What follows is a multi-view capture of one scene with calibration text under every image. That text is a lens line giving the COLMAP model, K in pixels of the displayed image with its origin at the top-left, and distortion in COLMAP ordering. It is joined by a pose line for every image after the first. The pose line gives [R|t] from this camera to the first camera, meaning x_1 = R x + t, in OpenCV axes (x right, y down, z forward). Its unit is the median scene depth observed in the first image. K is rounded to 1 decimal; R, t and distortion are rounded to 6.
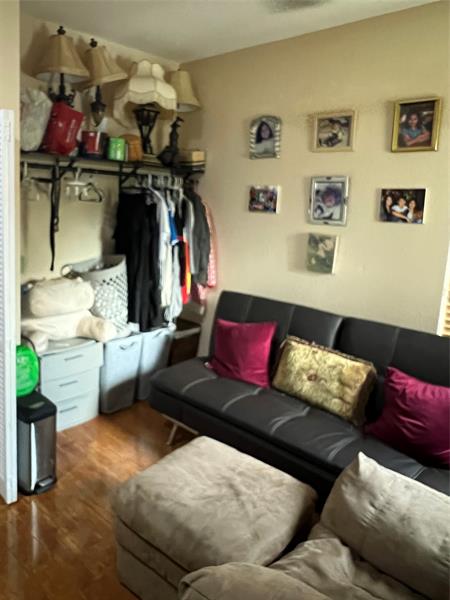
lens RADIAL K [[551.4, 0, 224.8], [0, 551.4, 292.1], [0, 0, 1]] dist [-0.029956, -0.001476]
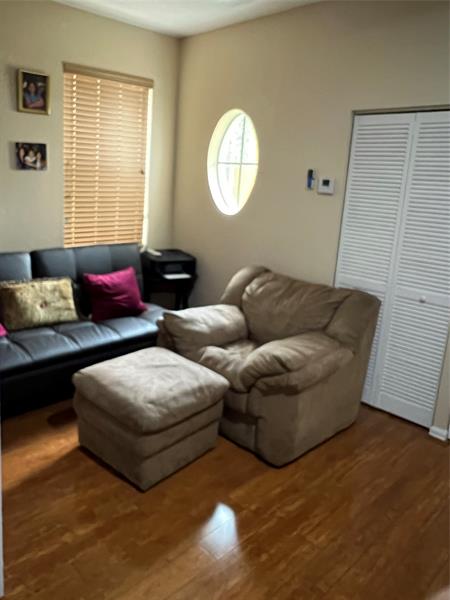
lens RADIAL K [[452.8, 0, 222.9], [0, 452.8, 290.4], [0, 0, 1]] dist [-0.027793, -0.003142]
pose [[-0.069731, -0.295644, 0.952750, -0.805027], [0.116228, 0.946162, 0.302106, -0.127950], [-0.990772, 0.131803, -0.031614, 0.641320]]
